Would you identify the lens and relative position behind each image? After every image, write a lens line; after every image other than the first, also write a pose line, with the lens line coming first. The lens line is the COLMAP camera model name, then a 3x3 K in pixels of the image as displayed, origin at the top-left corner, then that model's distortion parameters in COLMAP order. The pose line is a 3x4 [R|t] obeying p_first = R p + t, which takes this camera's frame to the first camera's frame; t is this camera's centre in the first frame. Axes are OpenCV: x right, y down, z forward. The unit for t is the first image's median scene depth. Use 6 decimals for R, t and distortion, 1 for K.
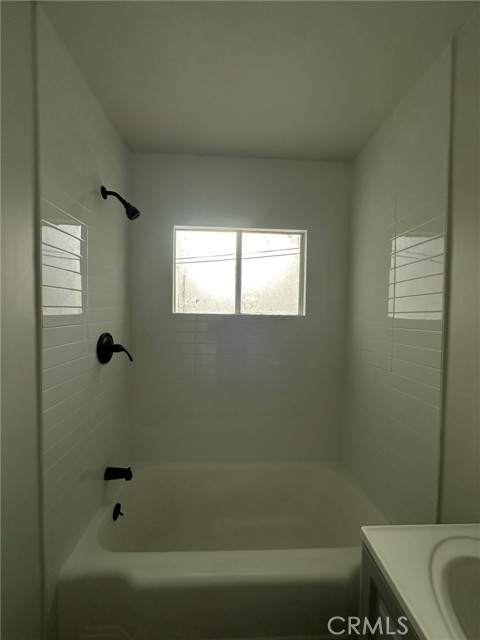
lens RADIAL K [[255.3, 0, 242.0], [0, 255.3, 318.0], [0, 0, 1]] dist [-0.005395, 0.001685]
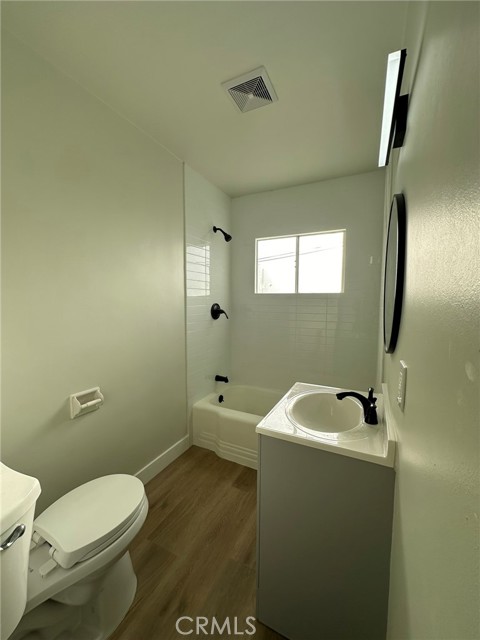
lens RADIAL K [[255.3, 0, 238.9], [0, 255.3, 316.4], [0, 0, 1]] dist [-0.005395, 0.001685]
pose [[0.859229, 0.024856, -0.510987, 0.567519], [-0.008012, 0.999350, 0.035140, 0.085204], [0.511528, -0.026100, 0.858870, -0.533564]]
